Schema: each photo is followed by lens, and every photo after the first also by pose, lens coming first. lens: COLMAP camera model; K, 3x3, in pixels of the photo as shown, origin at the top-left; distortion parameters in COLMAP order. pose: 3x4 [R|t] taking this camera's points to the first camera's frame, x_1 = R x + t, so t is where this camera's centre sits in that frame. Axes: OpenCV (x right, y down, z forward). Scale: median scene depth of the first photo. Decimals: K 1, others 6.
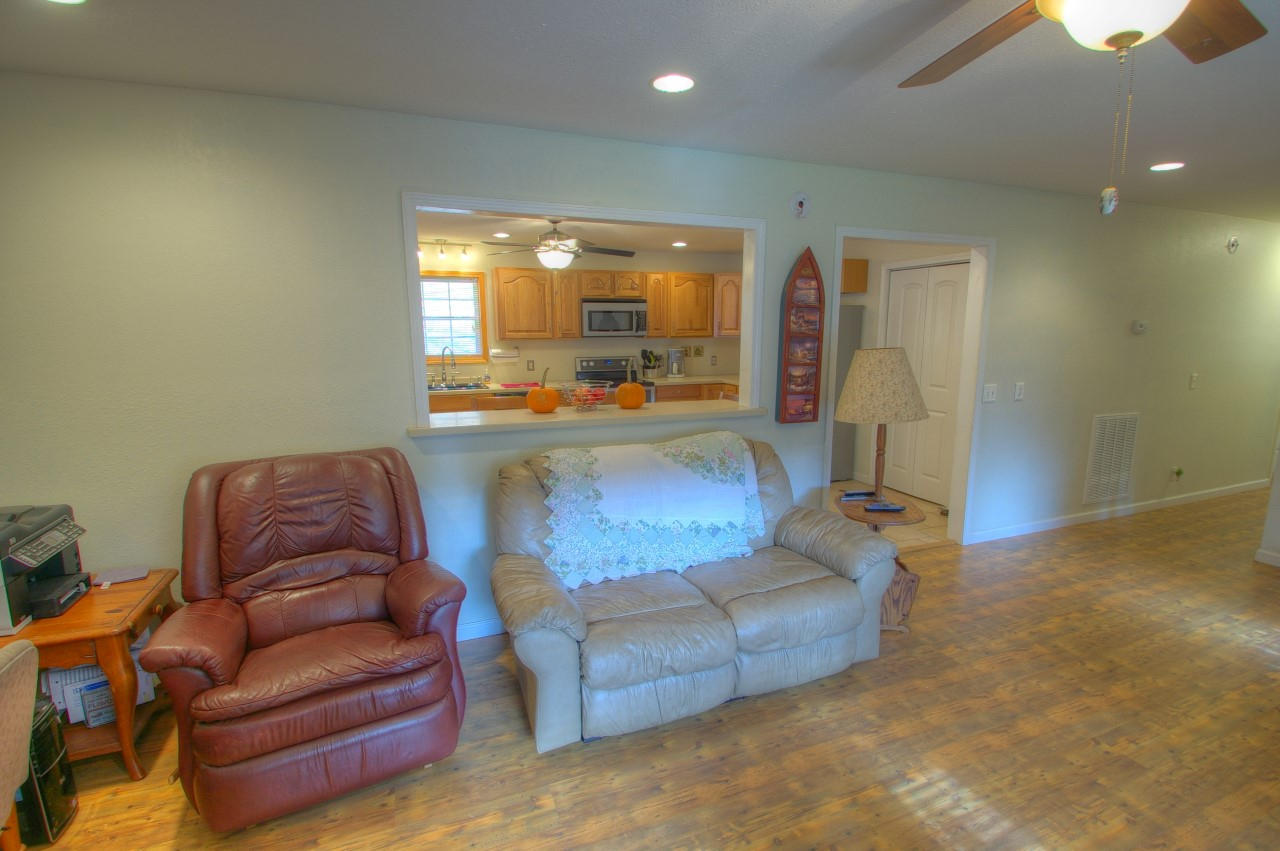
lens RADIAL K [[610.4, 0, 648.6], [0, 610.4, 430.6], [0, 0, 1]] dist [-0.010236, 0.000106]
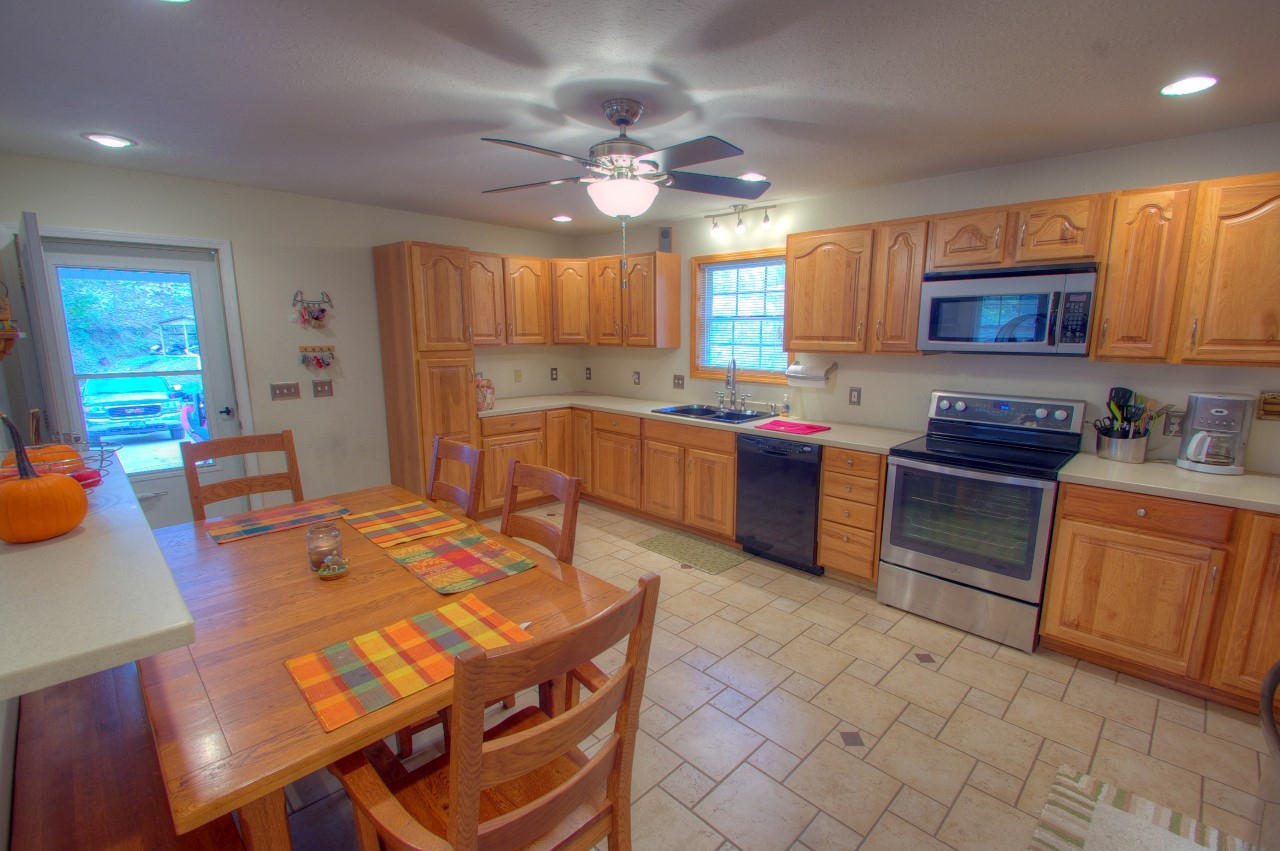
lens RADIAL K [[565.7, 0, 662.7], [0, 565.7, 429.1], [0, 0, 1]] dist [0.005926, -0.008882]
pose [[0.416917, 0.160008, -0.894750, 0.228070], [-0.160601, 0.981864, 0.100753, -0.102288], [0.894644, 0.101692, 0.435053, 0.607420]]
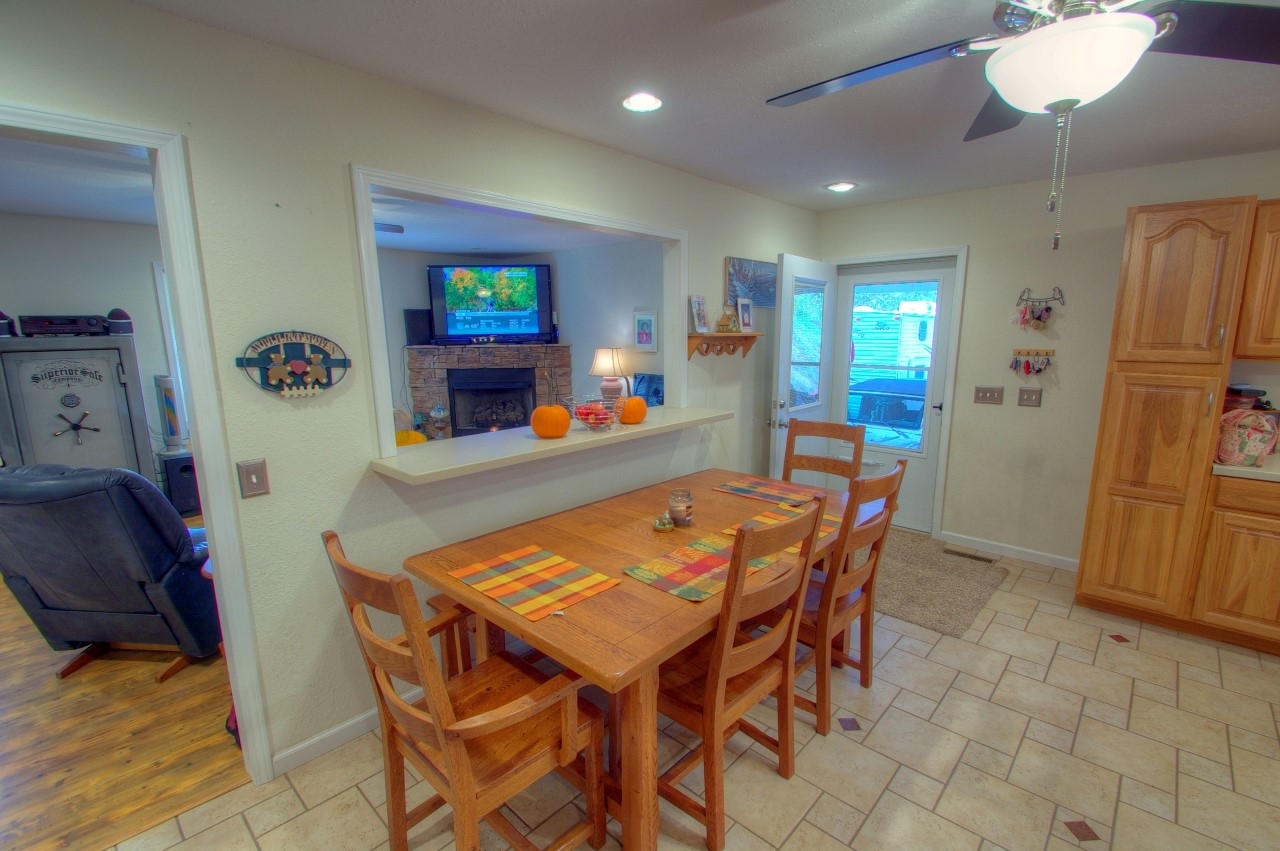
lens RADIAL K [[565.7, 0, 658.8], [0, 565.7, 436.9], [0, 0, 1]] dist [0.005926, -0.008882]
pose [[-0.894791, 0.087945, -0.437737, 0.084443], [-0.071984, 0.939168, 0.335830, -0.145149], [0.440643, 0.332008, -0.834029, 0.844637]]
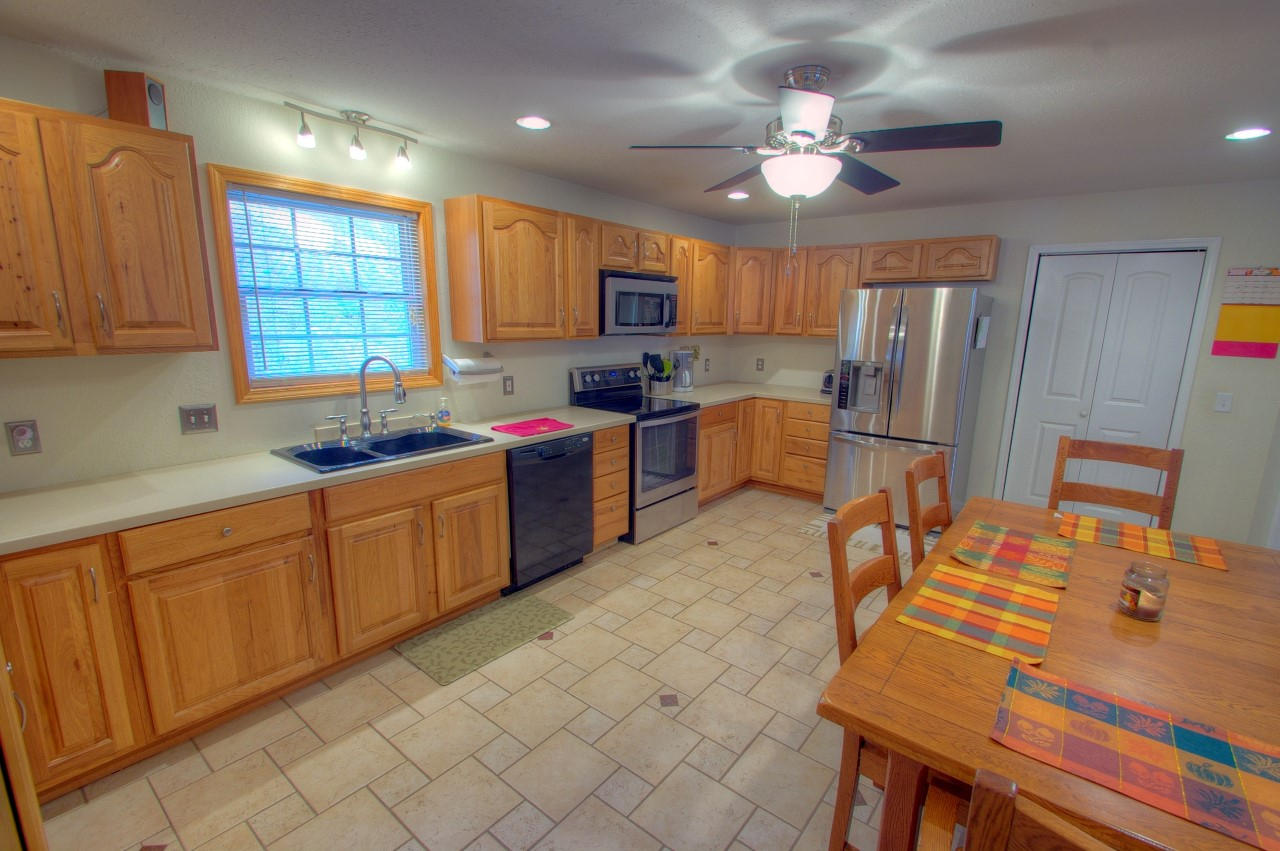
lens RADIAL K [[565.7, 0, 653.3], [0, 565.7, 432.4], [0, 0, 1]] dist [0.005926, -0.008882]
pose [[0.864256, -0.083527, 0.496069, -0.345014], [0.066422, 0.996433, 0.052056, -0.083190], [-0.498648, -0.012039, 0.866721, 0.489589]]
